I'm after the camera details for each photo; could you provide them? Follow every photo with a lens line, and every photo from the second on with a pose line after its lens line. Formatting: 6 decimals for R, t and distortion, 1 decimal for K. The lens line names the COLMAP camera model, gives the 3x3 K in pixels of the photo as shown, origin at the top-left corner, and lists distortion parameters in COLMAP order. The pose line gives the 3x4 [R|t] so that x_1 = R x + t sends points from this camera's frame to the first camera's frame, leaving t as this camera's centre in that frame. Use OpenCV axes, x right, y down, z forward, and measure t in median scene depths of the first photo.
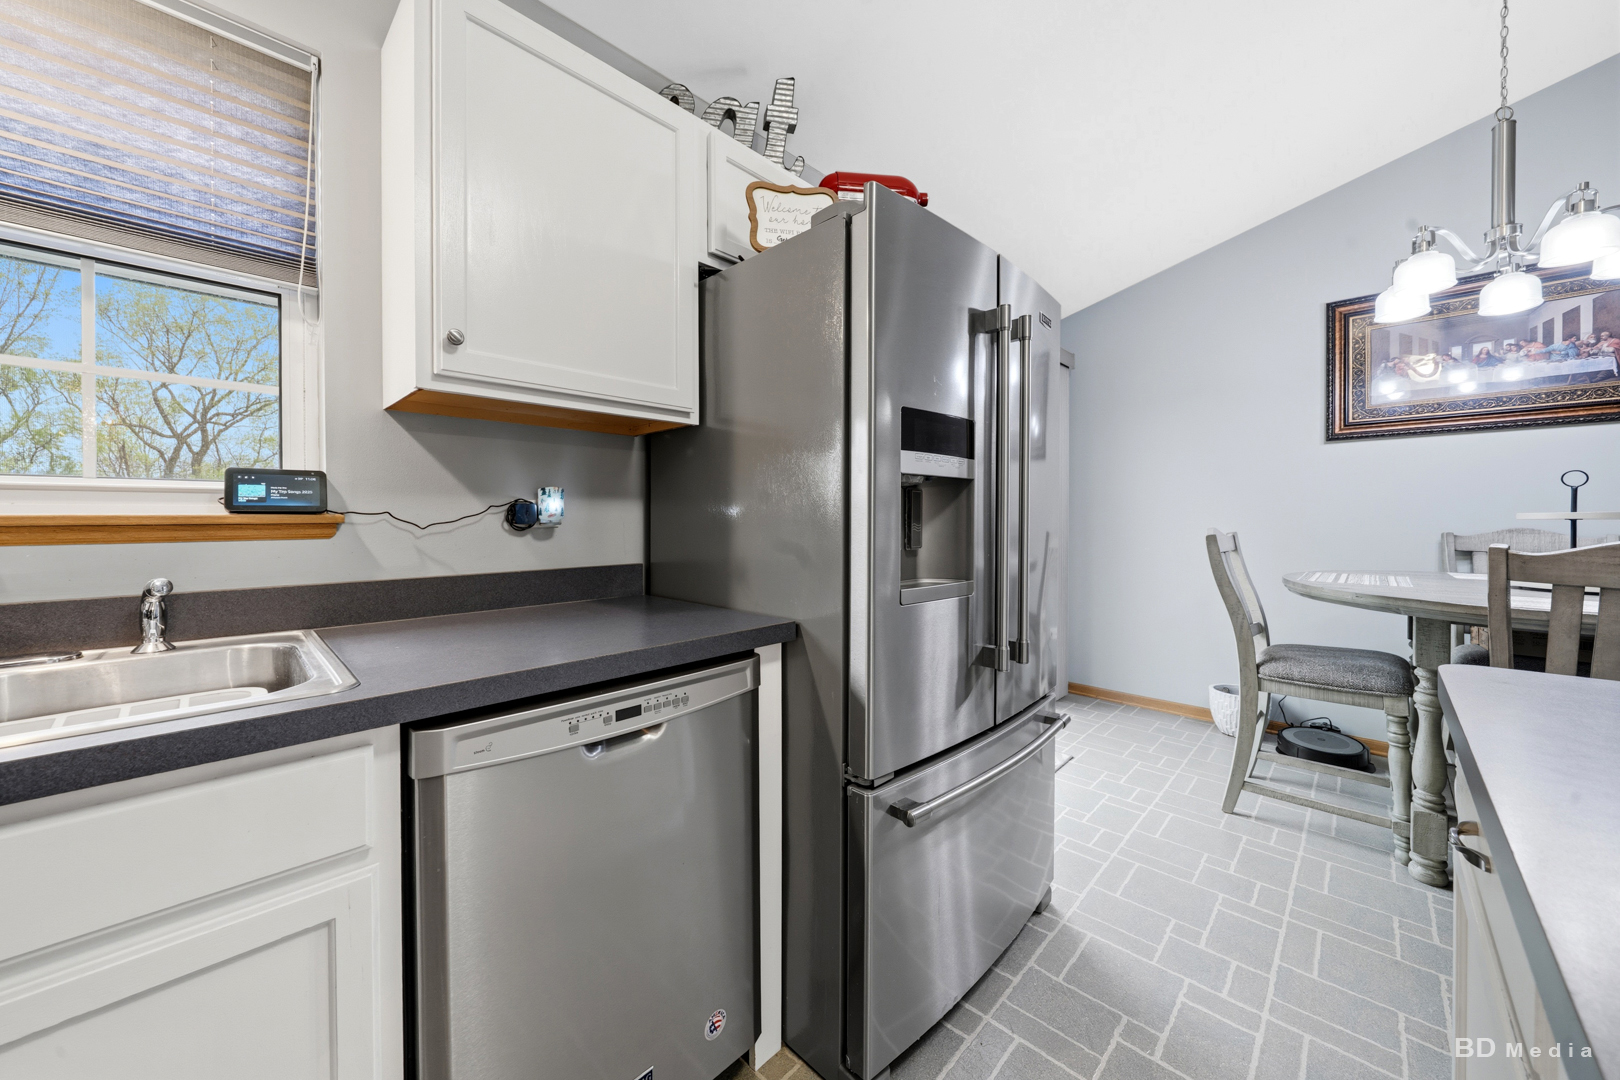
lens RADIAL K [[587.9, 0, 809.5], [0, 587.9, 522.8], [0, 0, 1]] dist [-0.002074, -0.000467]
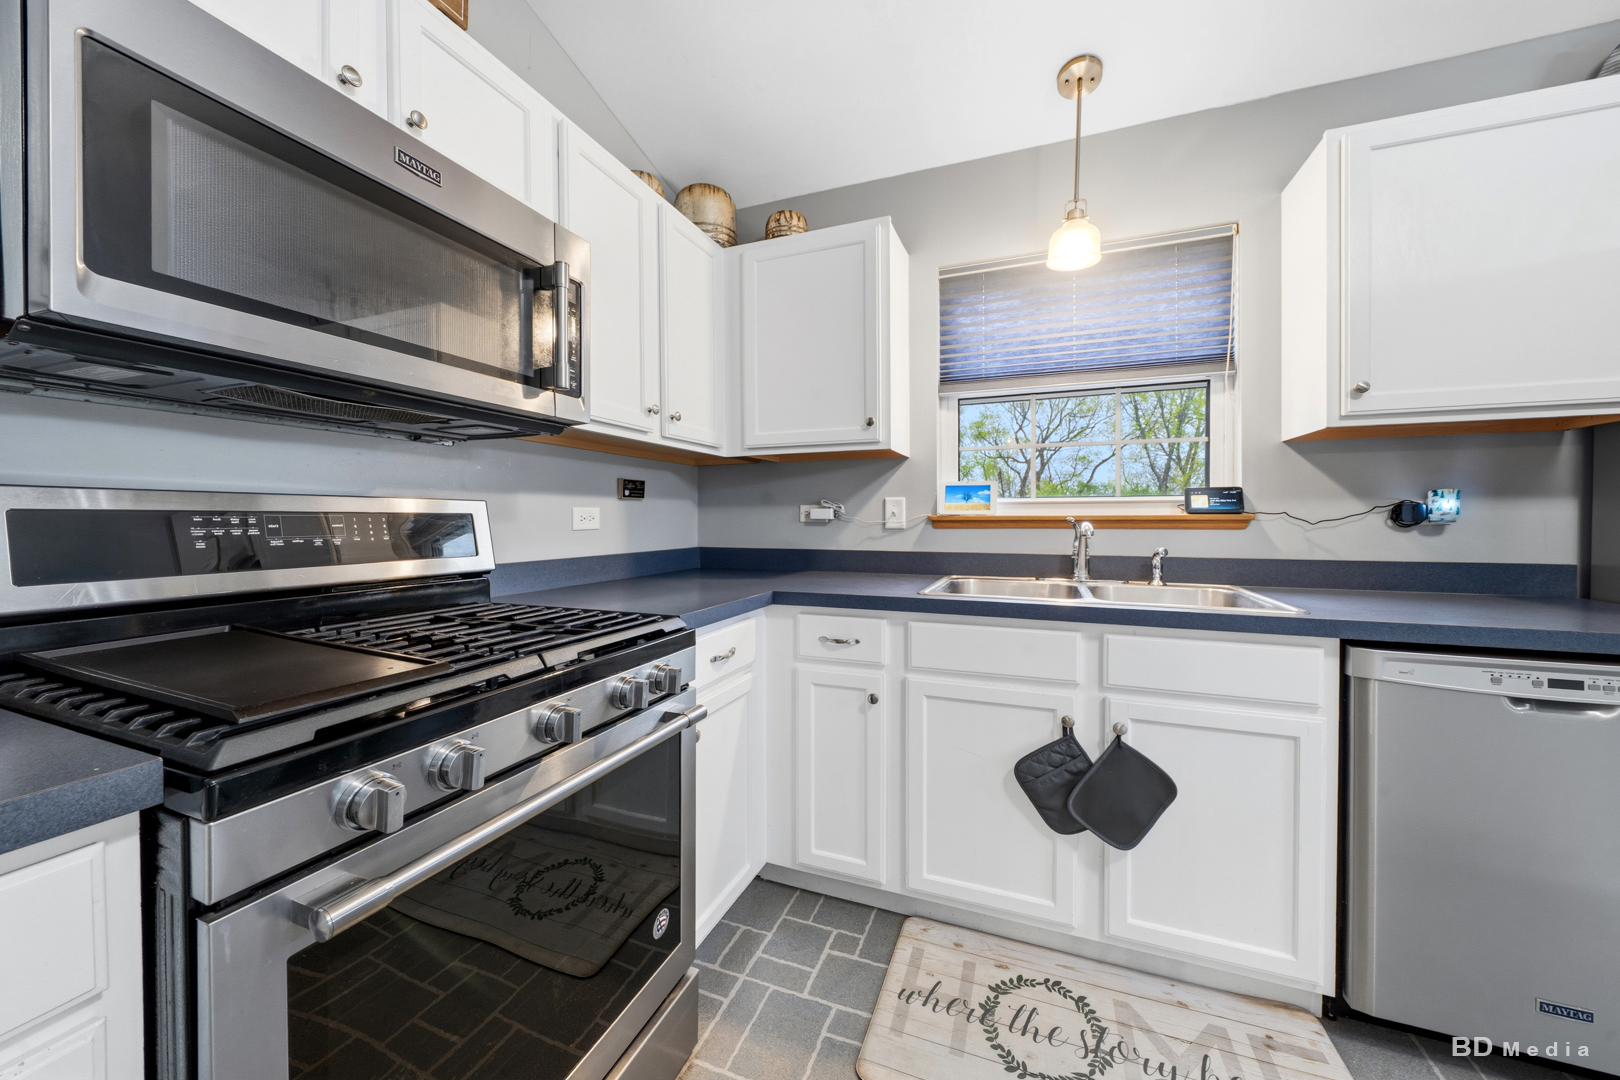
lens RADIAL K [[550.8, 0, 796.5], [0, 550.8, 522.2], [0, 0, 1]] dist [0.001446, 0.000443]
pose [[0.348198, 0.006759, -0.937397, 0.144731], [-0.007567, 0.999962, 0.004399, 0.009469], [0.937390, 0.005561, 0.348236, -0.633620]]
